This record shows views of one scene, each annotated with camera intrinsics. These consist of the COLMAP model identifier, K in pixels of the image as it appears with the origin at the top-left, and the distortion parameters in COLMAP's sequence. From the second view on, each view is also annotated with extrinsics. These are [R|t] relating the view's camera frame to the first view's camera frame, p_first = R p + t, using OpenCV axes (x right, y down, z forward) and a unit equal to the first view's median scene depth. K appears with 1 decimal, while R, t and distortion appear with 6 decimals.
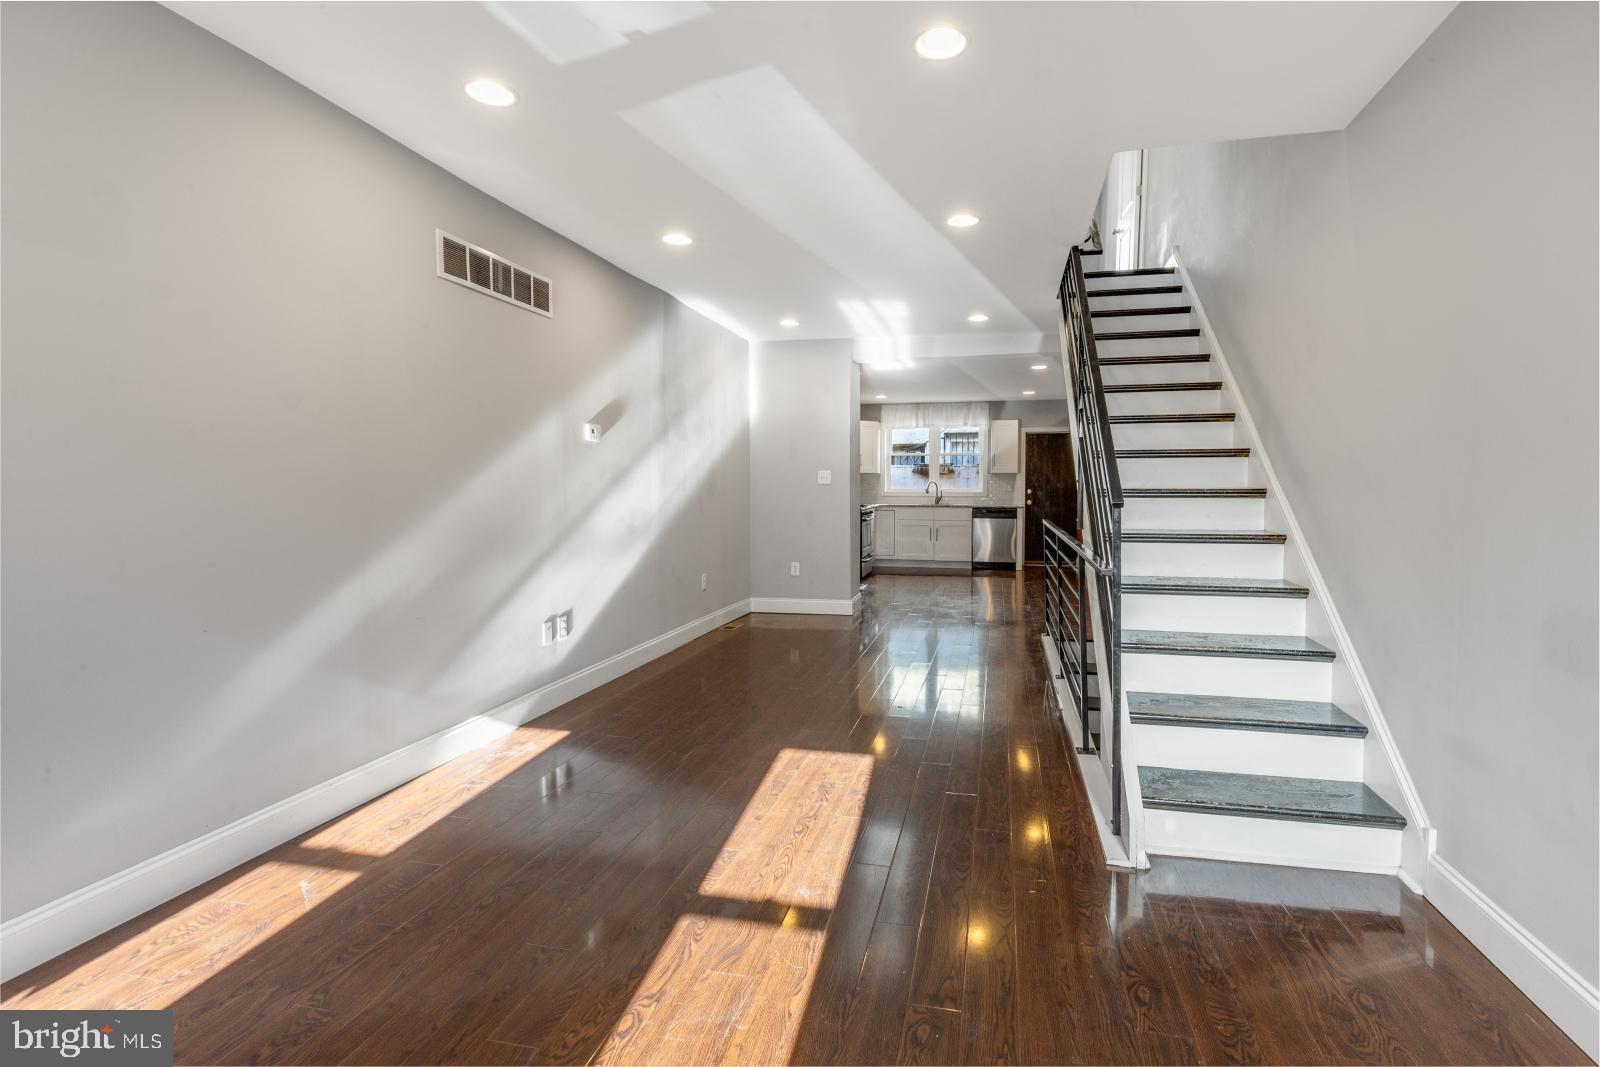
lens RADIAL K [[728.8, 0, 845.7], [0, 728.8, 531.7], [0, 0, 1]] dist [0.003047, 0.000150]
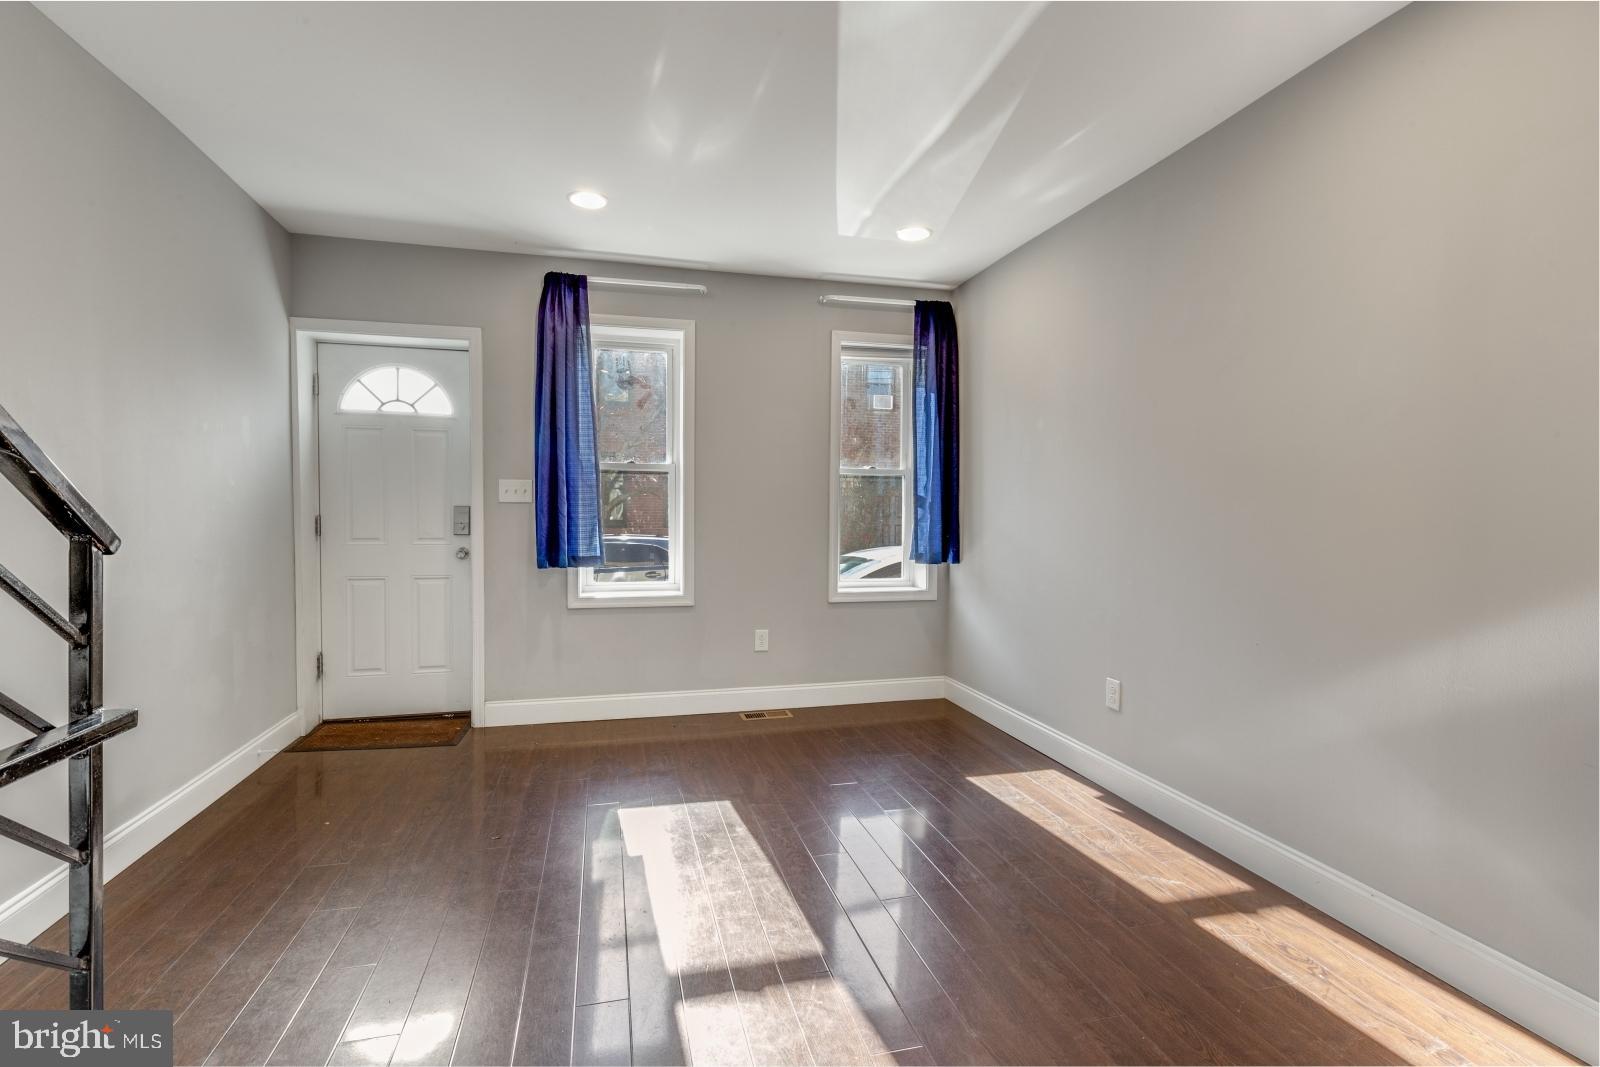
lens RADIAL K [[763.5, 0, 811.2], [0, 763.5, 516.7], [0, 0, 1]] dist [0.003124, -0.000239]
pose [[-0.892618, -0.002892, -0.450805, 0.105429], [-0.037805, 0.996937, 0.068461, -0.048371], [0.449227, 0.078152, -0.889993, 0.766754]]
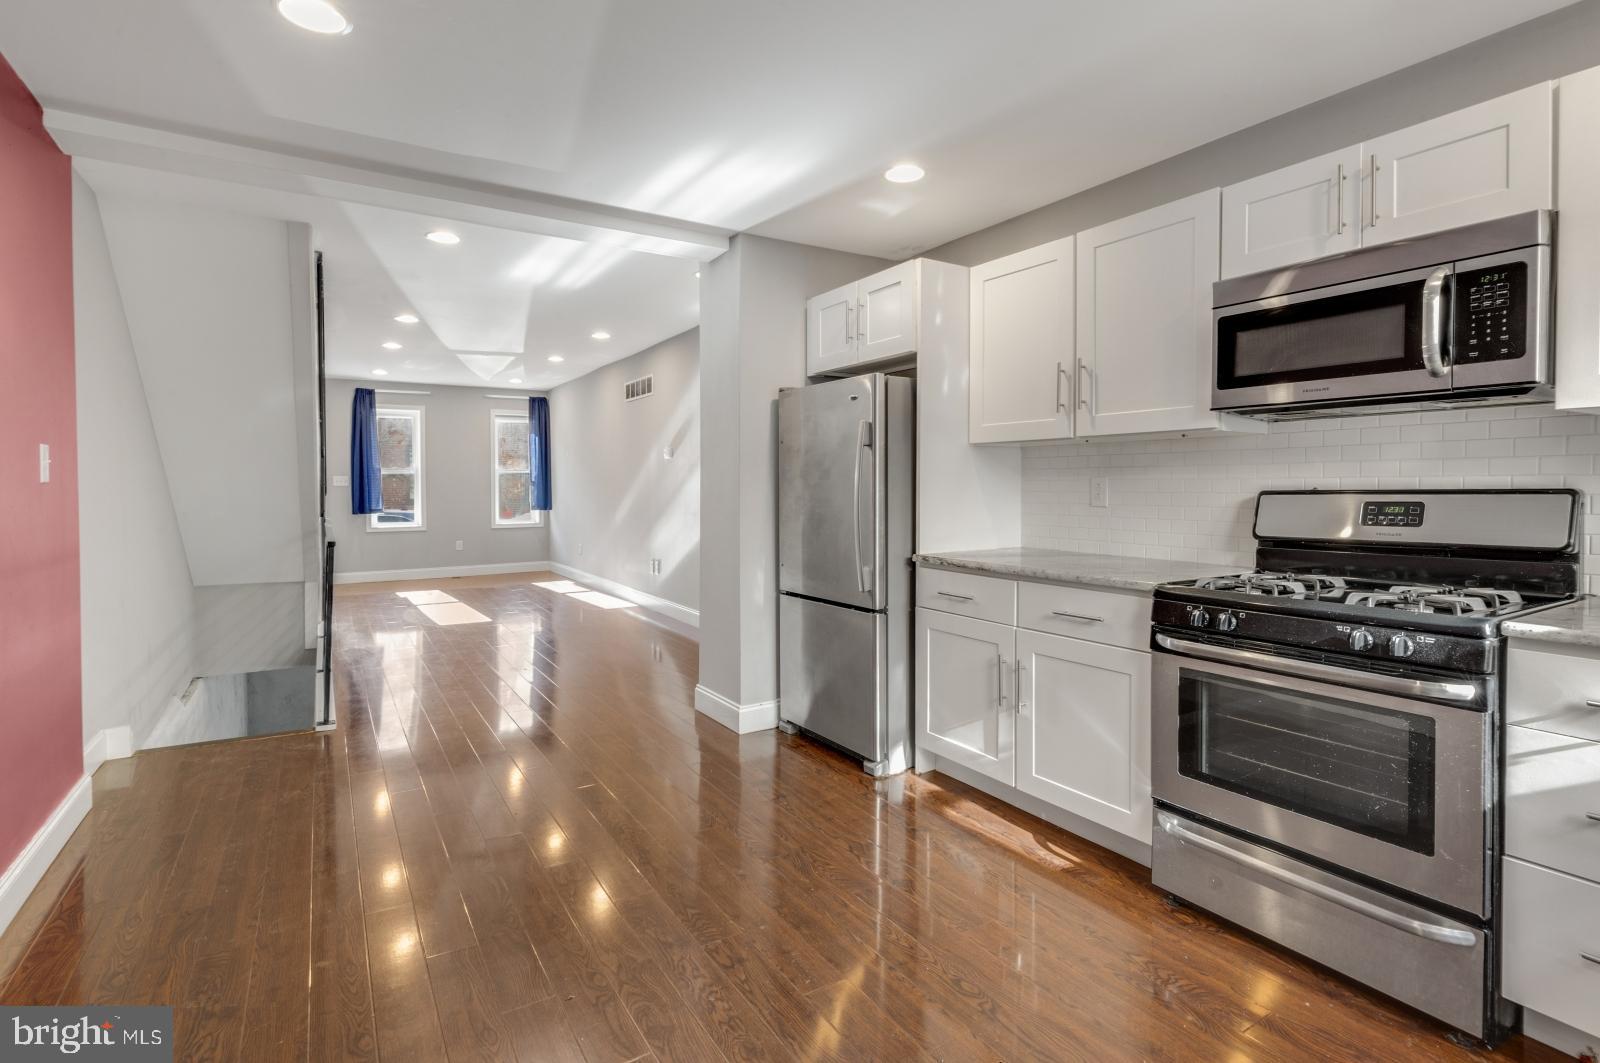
lens RADIAL K [[755.9, 0, 794.0], [0, 755.9, 493.1], [0, 0, 1]] dist [0.000264, -0.000267]
pose [[-0.721670, 0.011510, -0.692142, 0.499566], [-0.039636, 0.997534, 0.057915, -0.130147], [0.691102, 0.069229, -0.719434, 1.994303]]
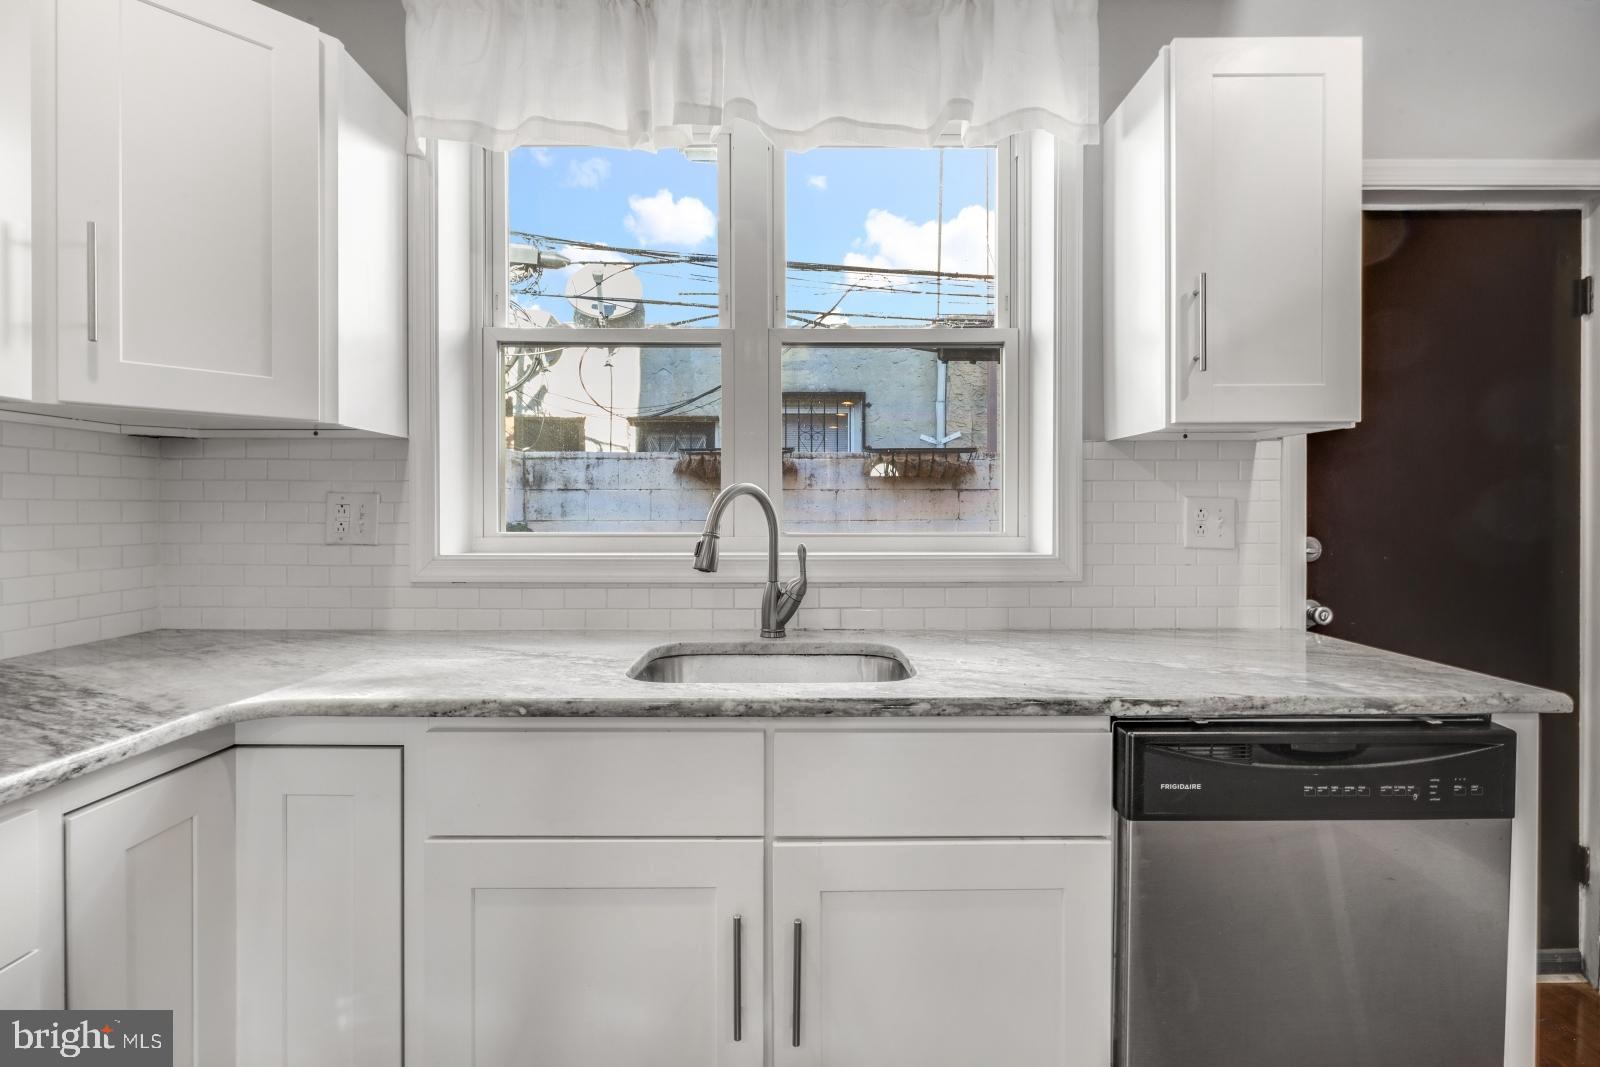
lens RADIAL K [[739.8, 0, 814.3], [0, 739.8, 510.9], [0, 0, 1]] dist [-0.000452, -0.000248]
pose [[0.972878, -0.000832, 0.231317, 0.214354], [0.014887, 0.998146, -0.059023, -0.119916], [-0.230839, 0.060866, 0.971086, 1.852534]]
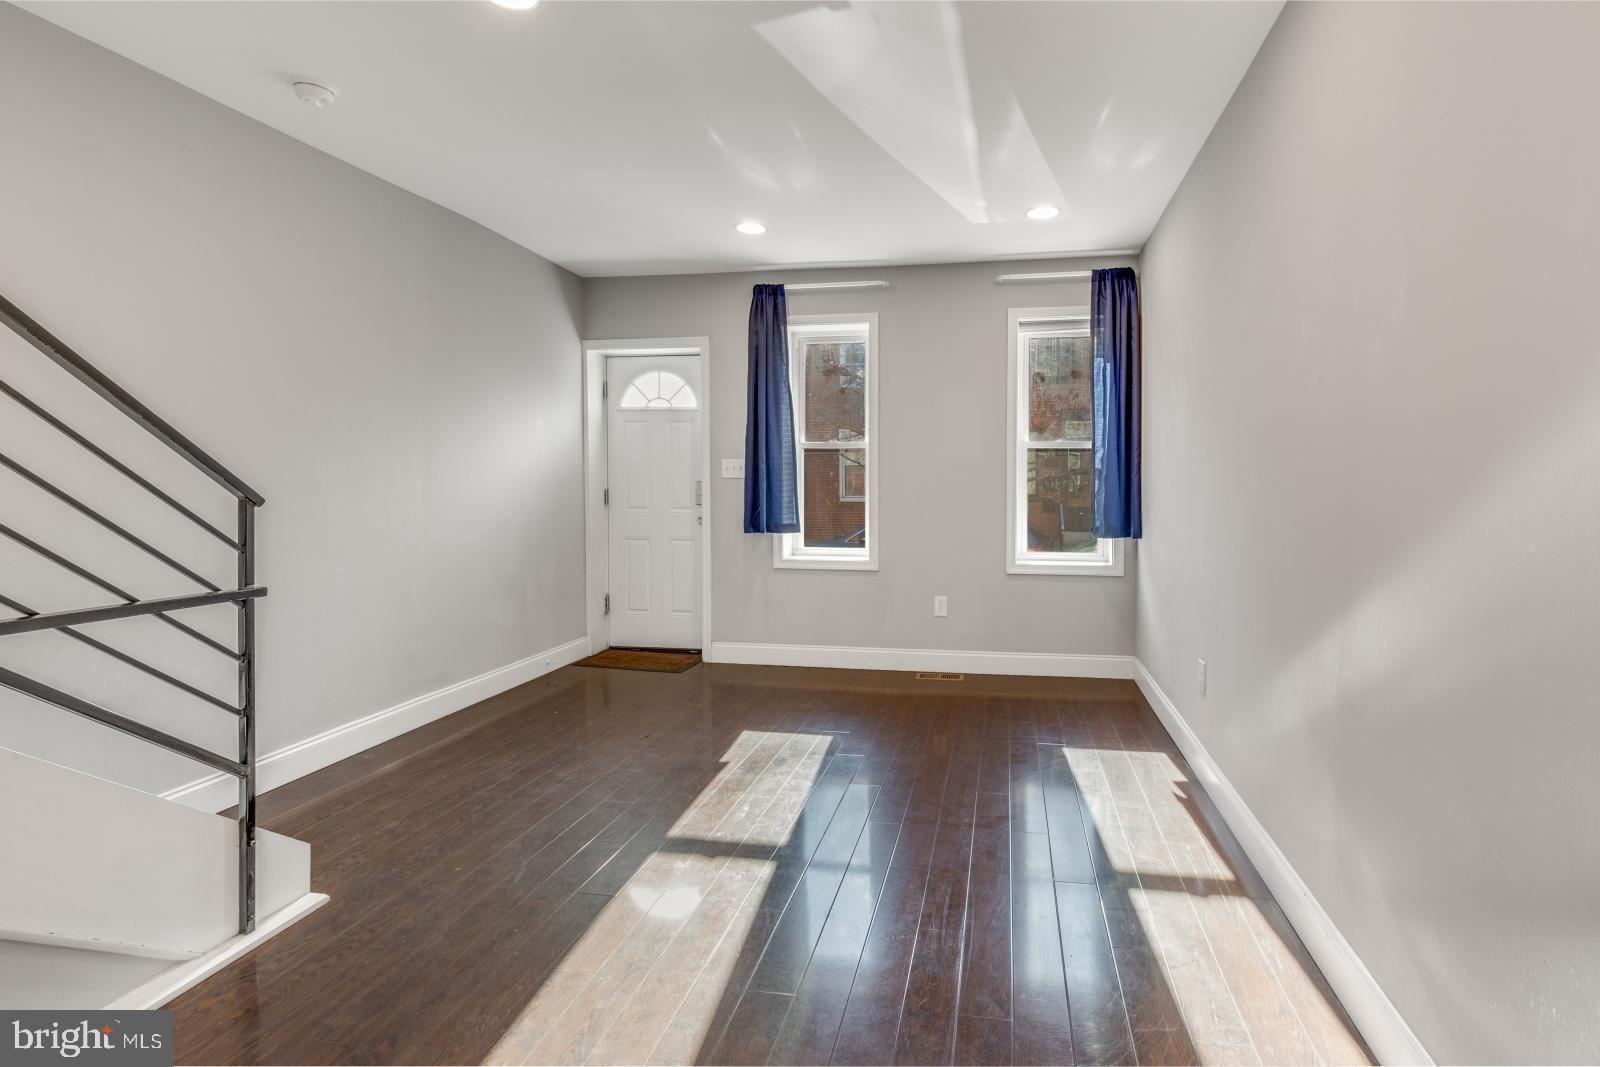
lens RADIAL K [[785.3, 0, 856.0], [0, 785.3, 480.8], [0, 0, 1]] dist [-0.000238, -0.000154]
pose [[-0.999043, -0.002623, -0.043663, -0.092912], [-0.005482, 0.997838, 0.065493, -0.059173], [0.043397, 0.065670, -0.996897, 0.910464]]
